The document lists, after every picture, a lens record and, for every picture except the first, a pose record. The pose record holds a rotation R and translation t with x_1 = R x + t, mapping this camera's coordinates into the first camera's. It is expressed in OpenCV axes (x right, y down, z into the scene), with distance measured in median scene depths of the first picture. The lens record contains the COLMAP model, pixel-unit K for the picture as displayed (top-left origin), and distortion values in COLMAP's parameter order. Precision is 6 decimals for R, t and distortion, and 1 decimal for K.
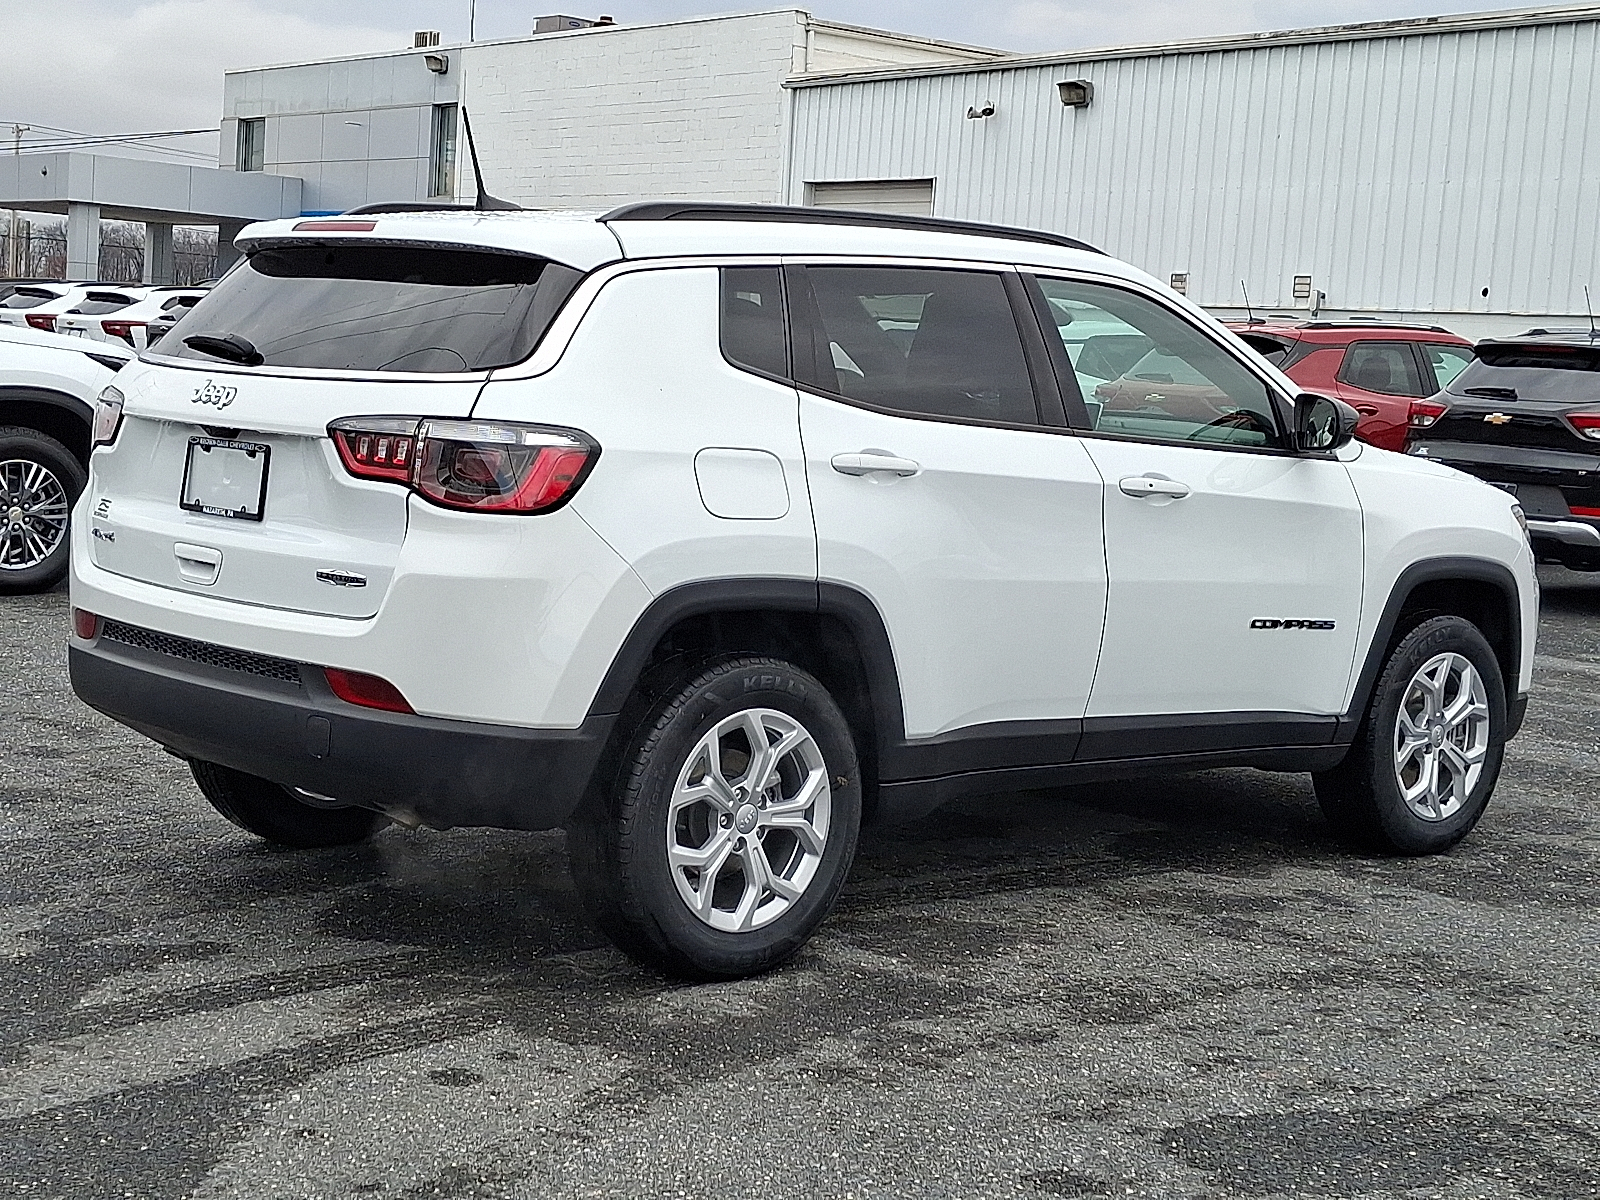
lens RADIAL K [[2491.4, 0, 800.0], [0, 2491.4, 600.0], [0, 0, 1]] dist [0.117341, -0.148945]
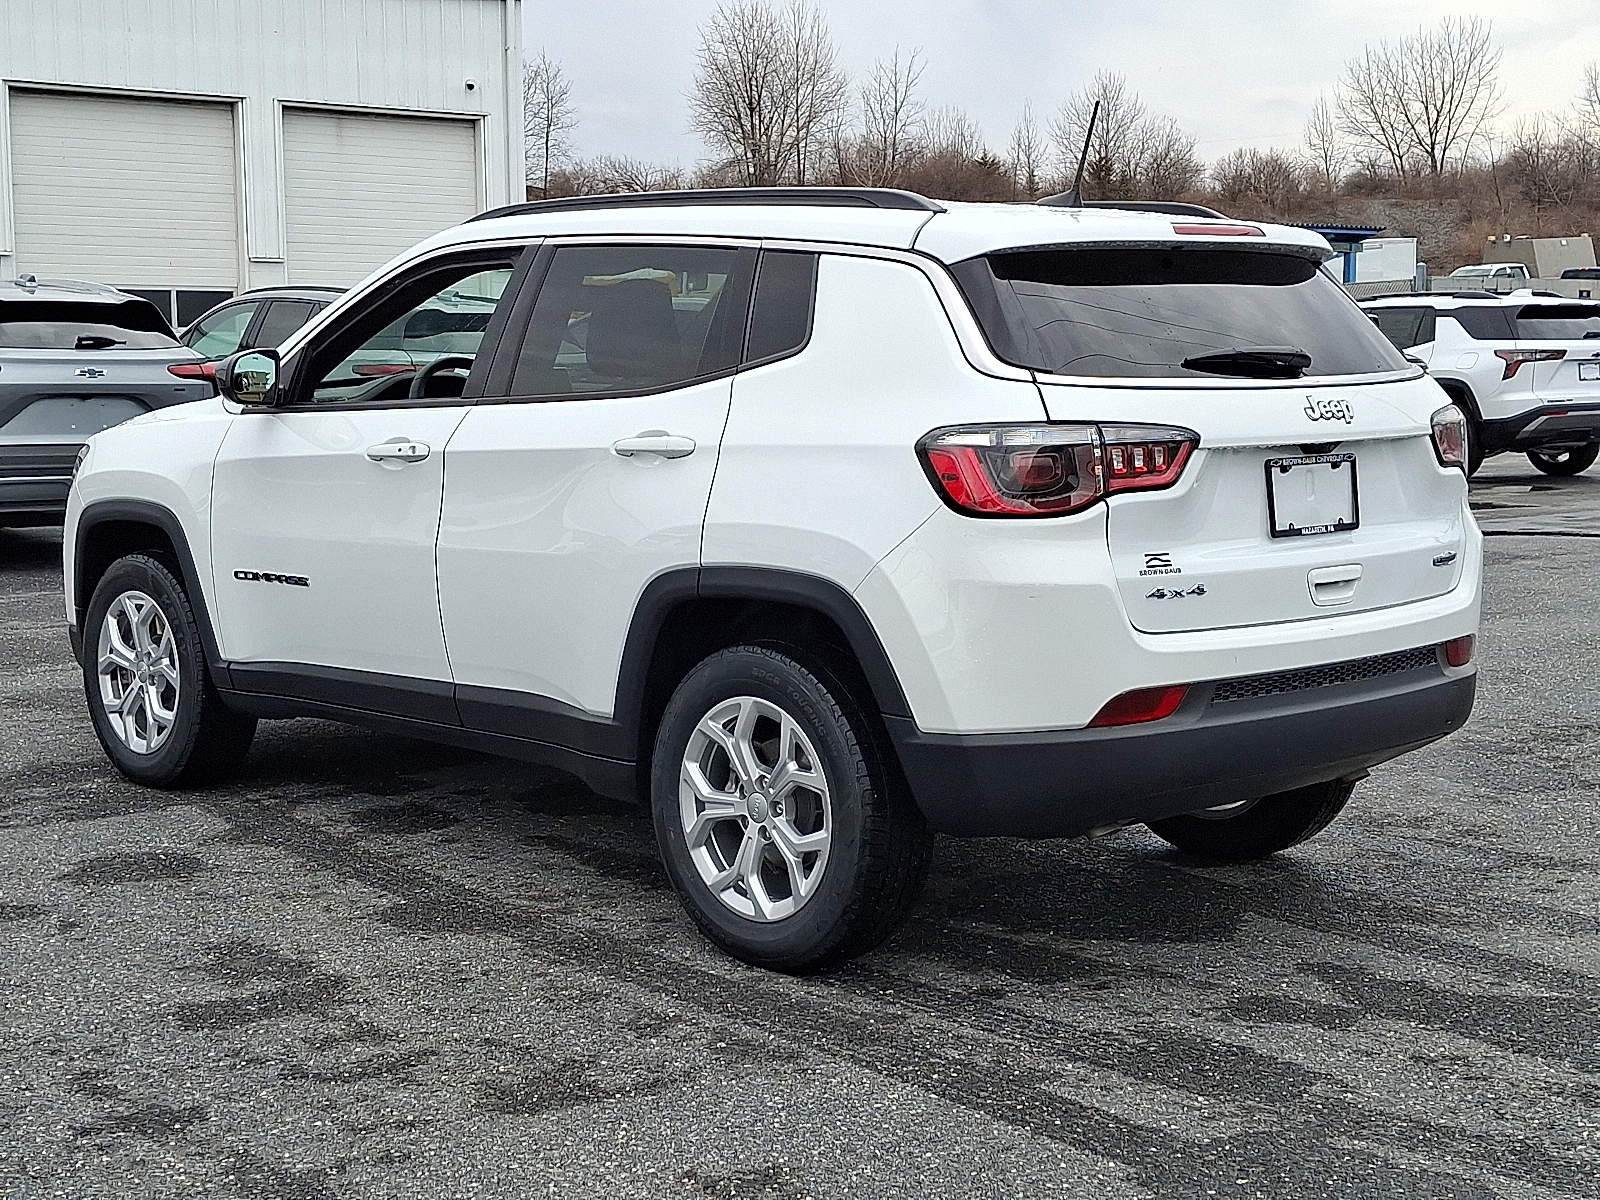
lens RADIAL K [[2202.5, 0, 800.0], [0, 2202.5, 600.0], [0, 0, 1]] dist [0.165996, -0.034895]
pose [[0.023241, -0.171158, 0.984969, -1.062157], [0.101130, 0.980584, 0.168010, -0.169262], [-0.994602, 0.095706, 0.040099, 1.136775]]
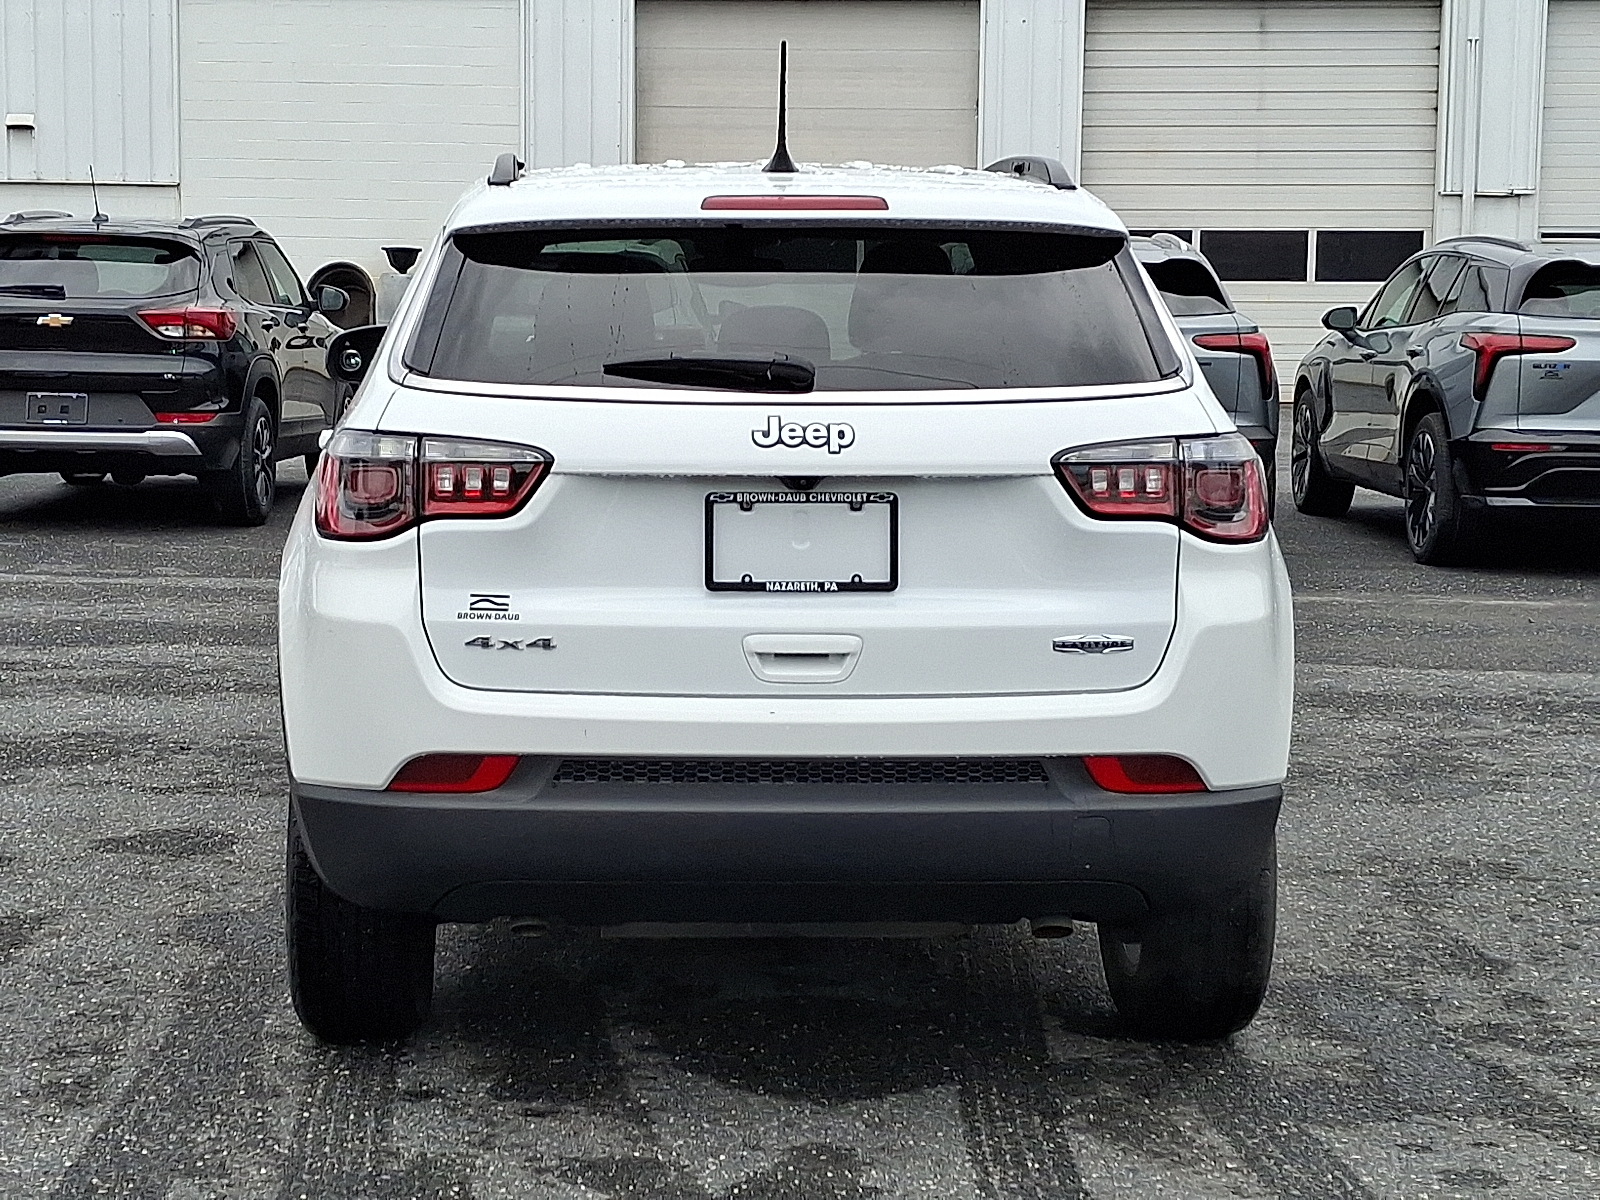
lens RADIAL K [[2768.7, 0, 800.0], [0, 2768.7, 600.0], [0, 0, 1]] dist [0.288236, -0.196736]
pose [[0.657426, -0.134072, 0.741496, -0.836318], [0.101745, 0.990826, 0.088945, -0.103588], [-0.746619, 0.016968, 0.665036, 0.427197]]
